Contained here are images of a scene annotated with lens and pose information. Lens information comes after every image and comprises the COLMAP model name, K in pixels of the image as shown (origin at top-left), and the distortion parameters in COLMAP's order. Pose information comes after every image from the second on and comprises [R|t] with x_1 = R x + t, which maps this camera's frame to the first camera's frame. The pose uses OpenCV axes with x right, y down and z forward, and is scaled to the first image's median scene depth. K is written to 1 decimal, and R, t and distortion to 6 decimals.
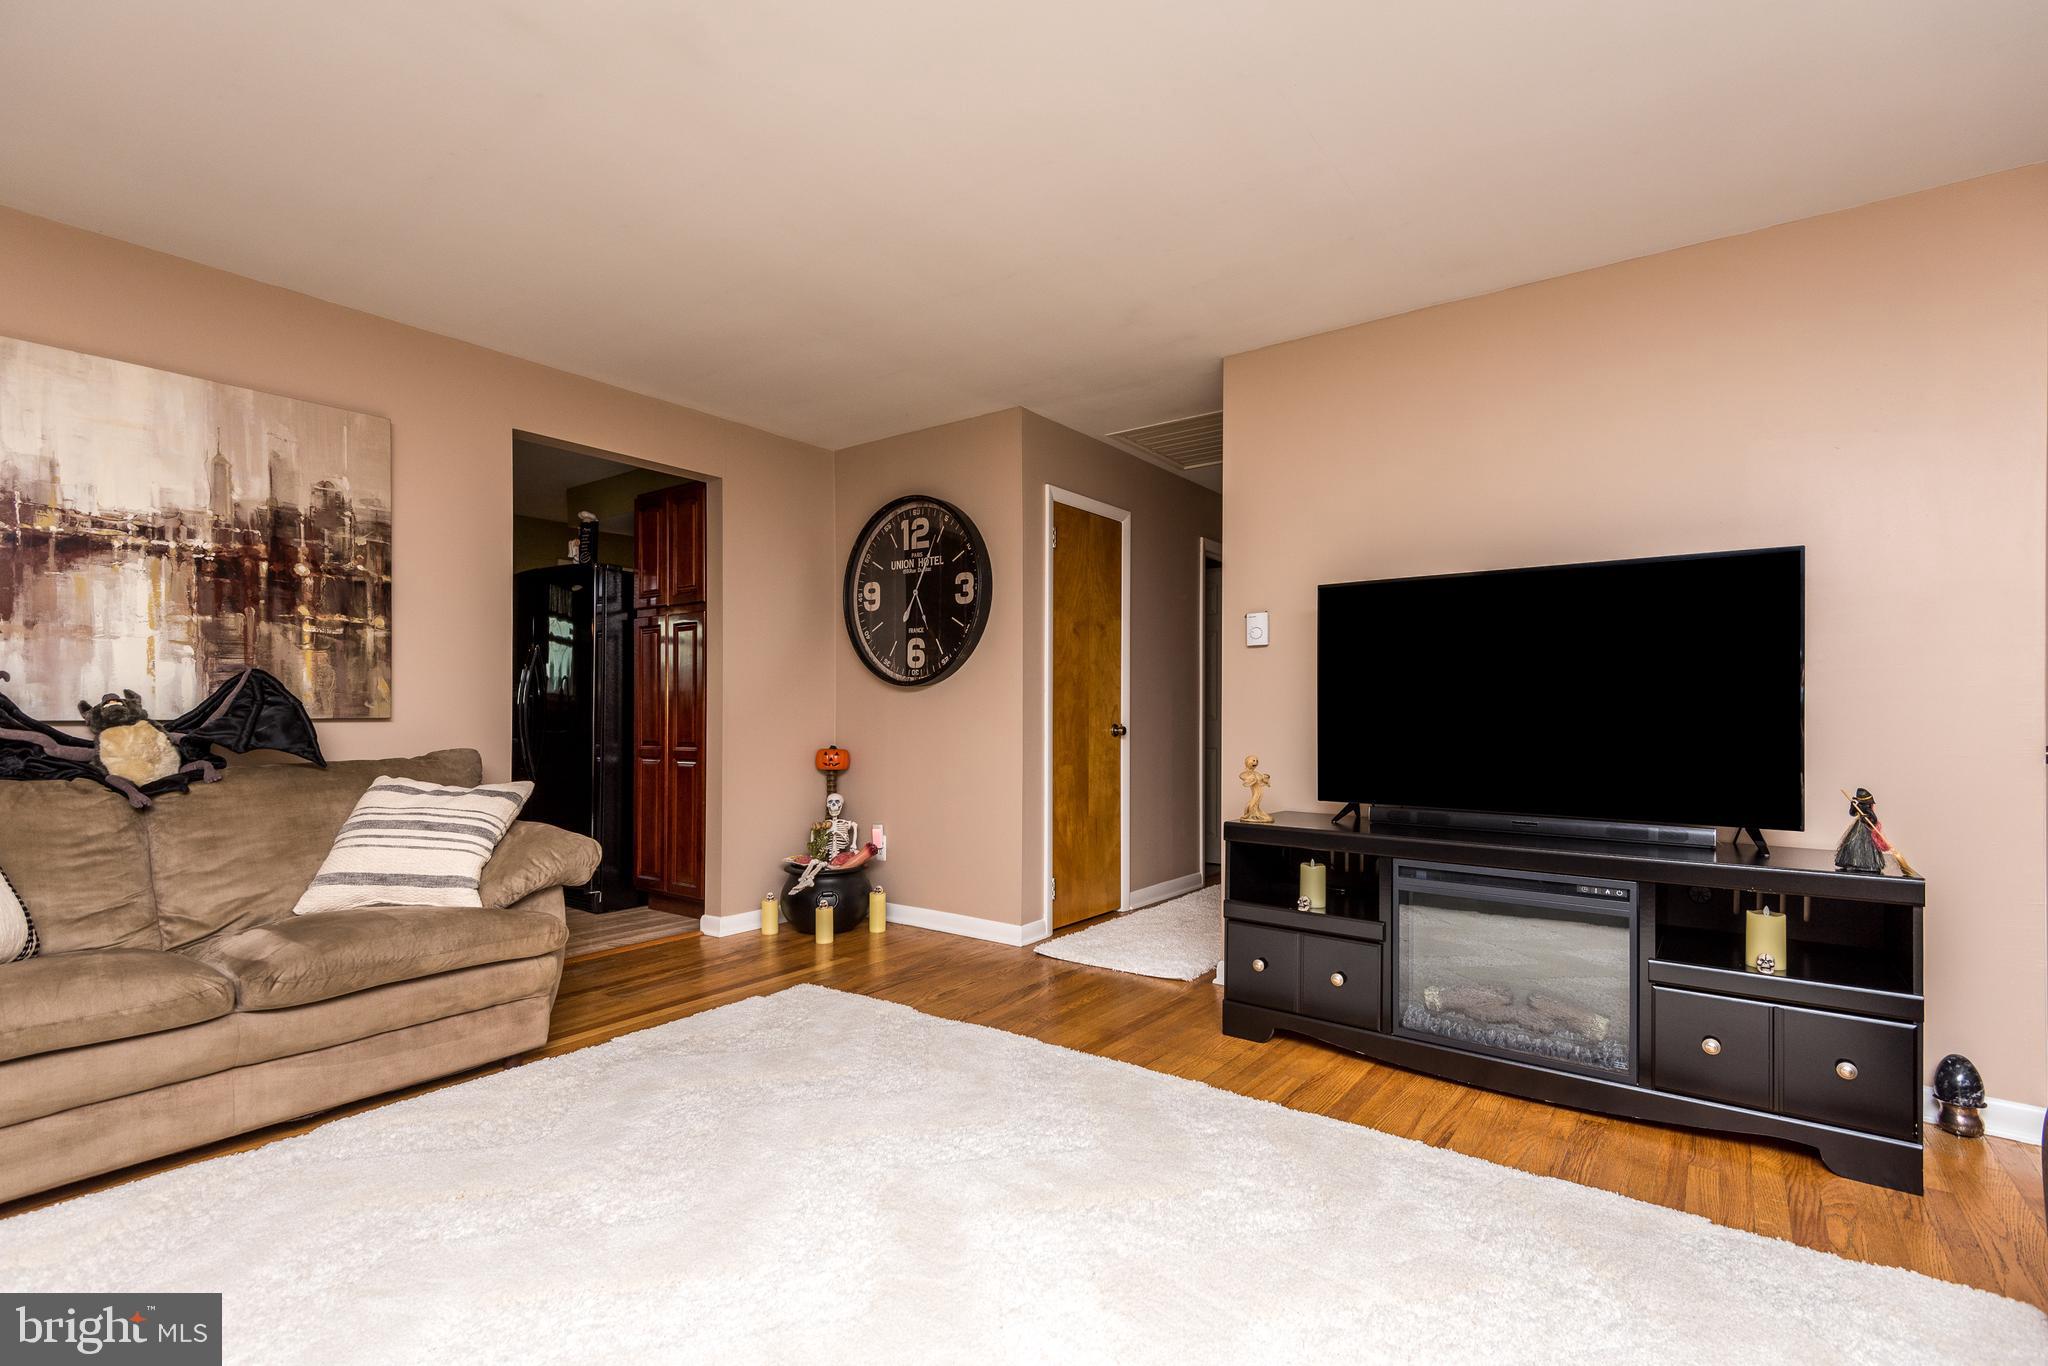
lens RADIAL K [[924.5, 0, 1039.5], [0, 924.5, 702.6], [0, 0, 1]] dist [-0.003409, -0.003925]
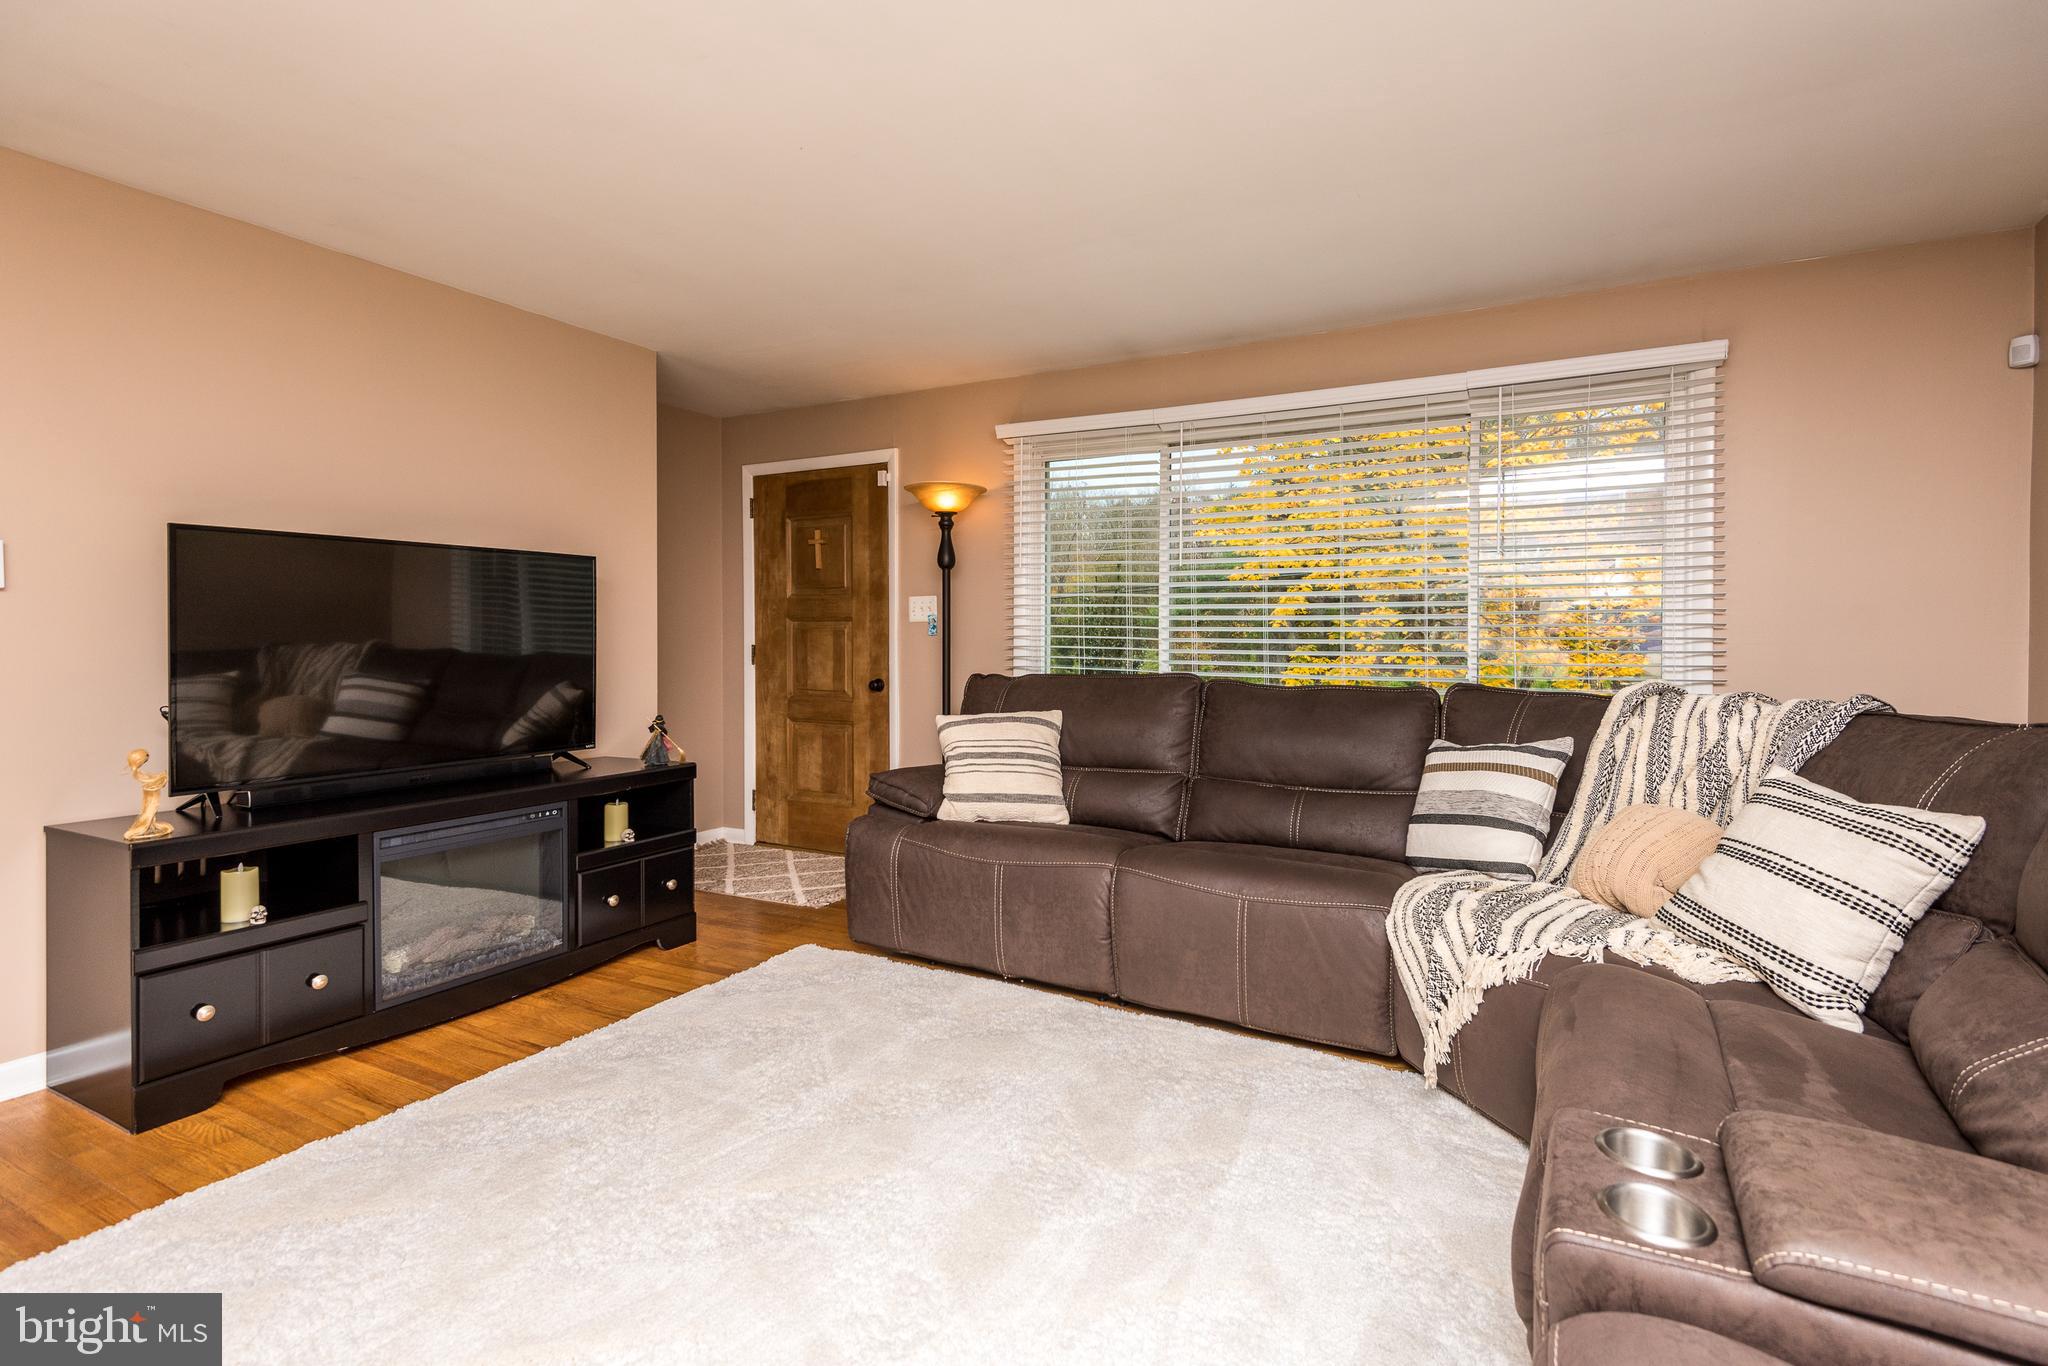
lens RADIAL K [[924.5, 0, 1020.7], [0, 924.5, 661.6], [0, 0, 1]] dist [-0.003409, -0.003925]
pose [[-0.098706, -0.036421, 0.994450, -0.666020], [-0.009882, 0.999317, 0.035619, -0.055038], [-0.995068, -0.006312, -0.098998, 0.433097]]
